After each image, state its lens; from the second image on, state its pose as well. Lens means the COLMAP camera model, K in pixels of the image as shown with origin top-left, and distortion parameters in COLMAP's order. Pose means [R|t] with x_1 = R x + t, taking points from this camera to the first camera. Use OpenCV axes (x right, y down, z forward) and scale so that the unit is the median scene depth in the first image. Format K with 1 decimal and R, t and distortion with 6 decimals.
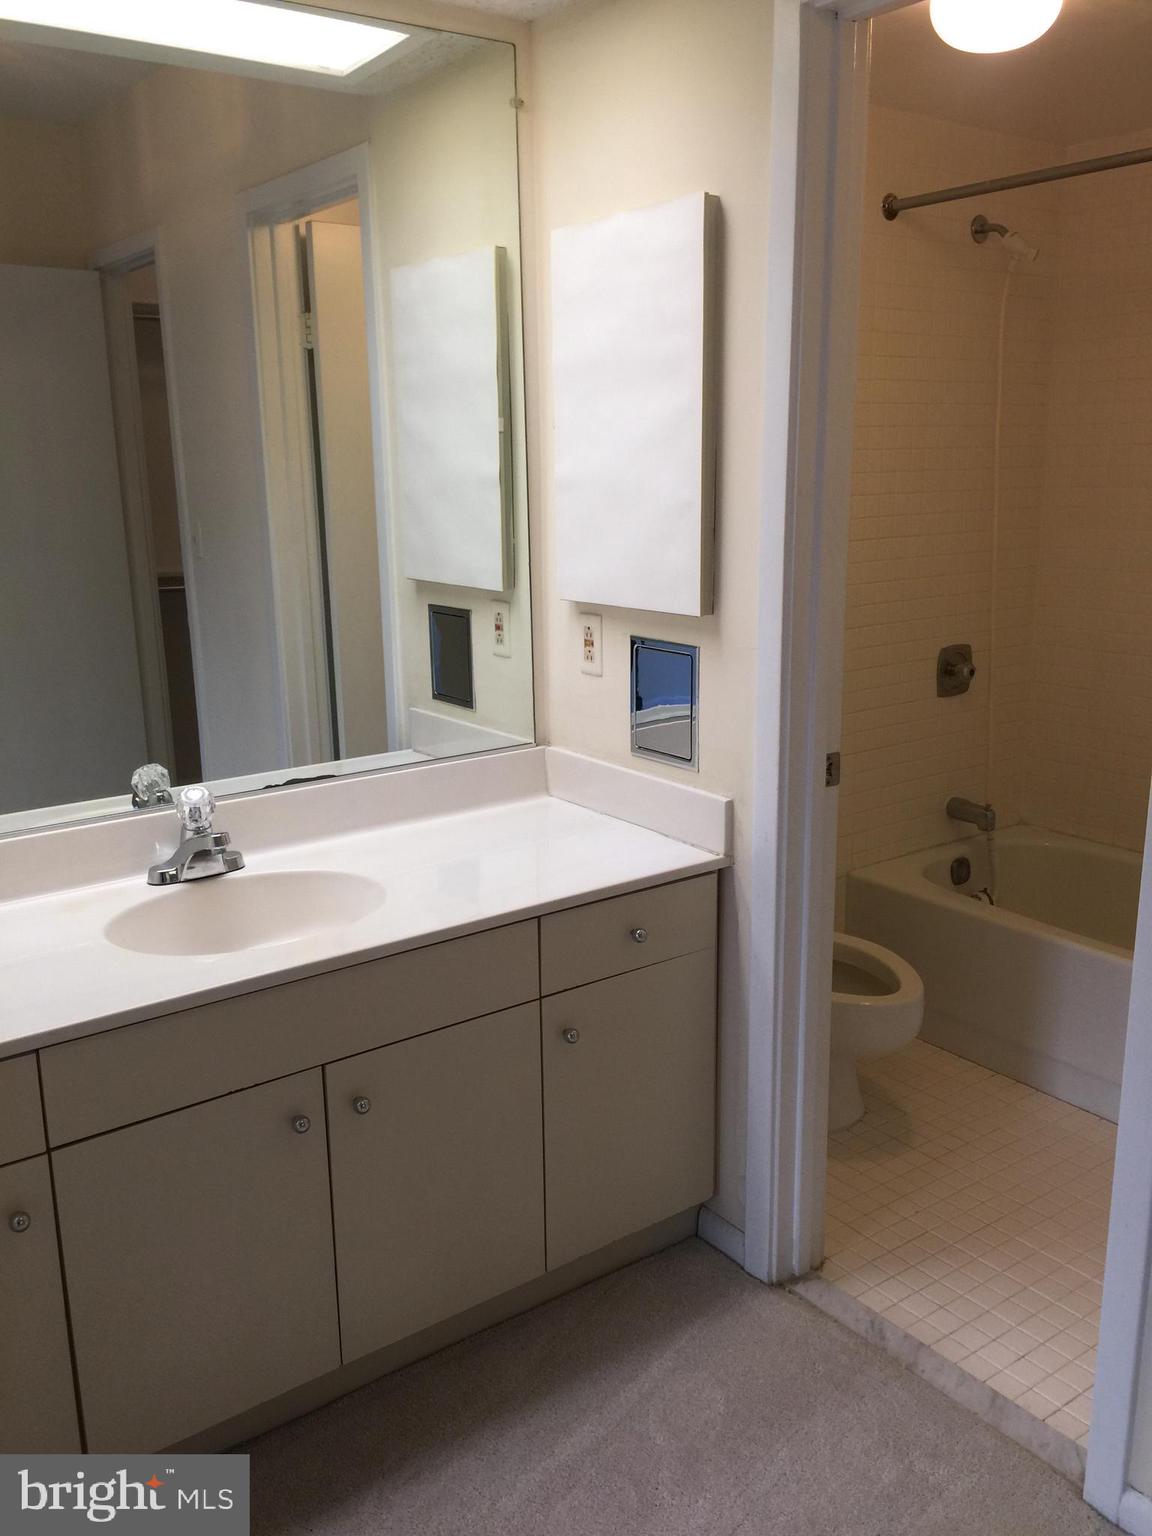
lens RADIAL K [[1309.9, 0, 585.1], [0, 1309.9, 775.0], [0, 0, 1]] dist [0.068735, -0.088458]
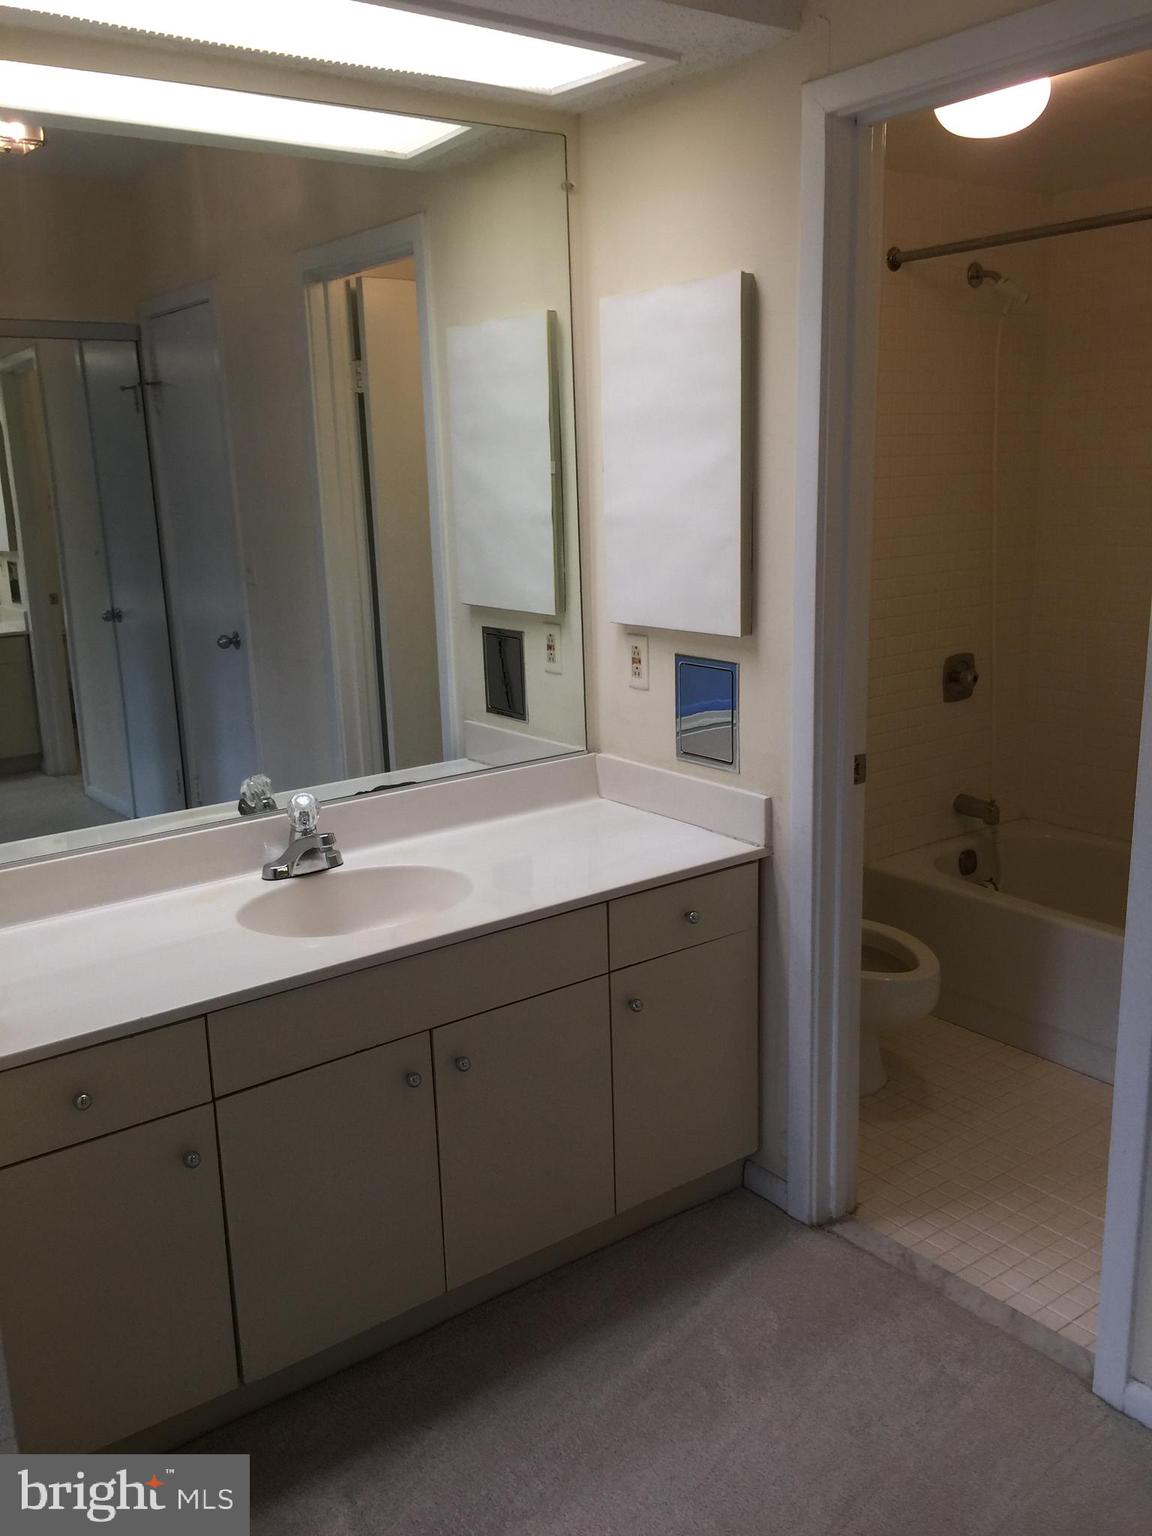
lens RADIAL K [[1309.9, 0, 574.7], [0, 1309.9, 772.4], [0, 0, 1]] dist [0.068735, -0.088458]
pose [[0.999848, -0.016980, -0.003895, -0.049242], [0.016949, 0.999826, -0.007768, 0.003013], [0.004026, 0.007701, 0.999962, -0.128095]]
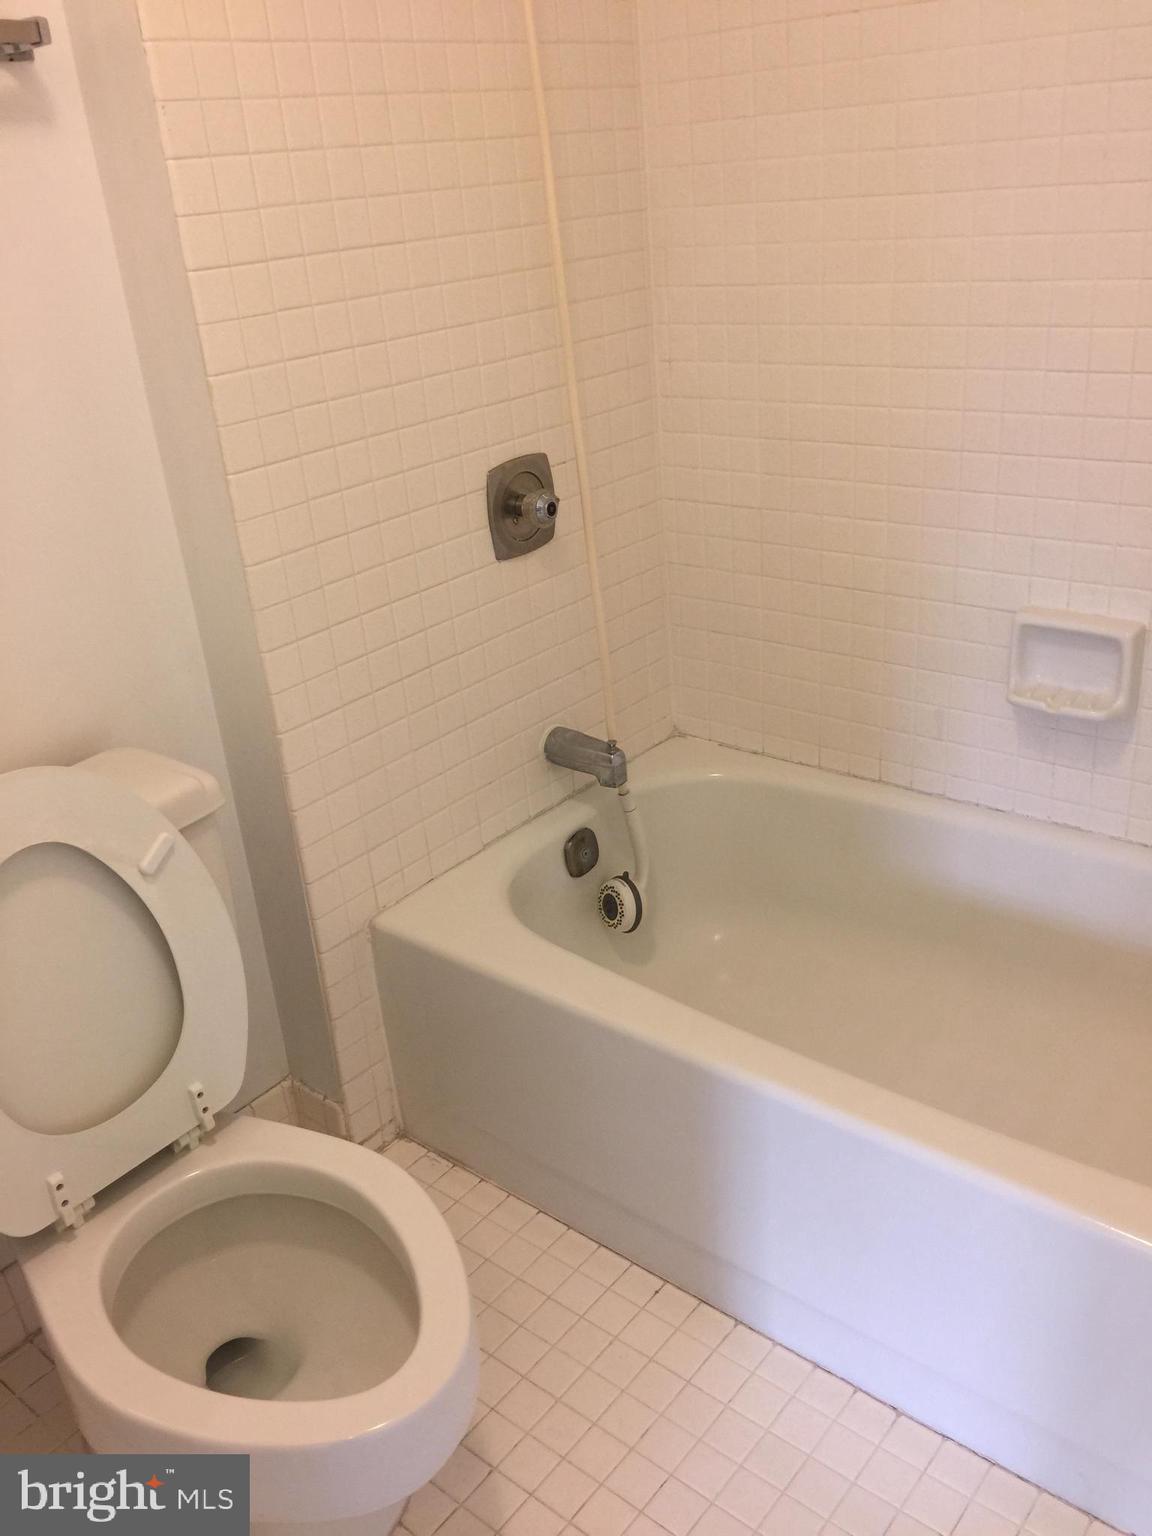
lens RADIAL K [[1309.9, 0, 583.6], [0, 1309.9, 775.0], [0, 0, 1]] dist [0.068735, -0.088458]
pose [[0.967679, -0.157657, 0.196827, 0.265179], [0.115485, 0.970879, 0.209900, -0.119333], [-0.224188, -0.180386, 0.957706, 0.676872]]
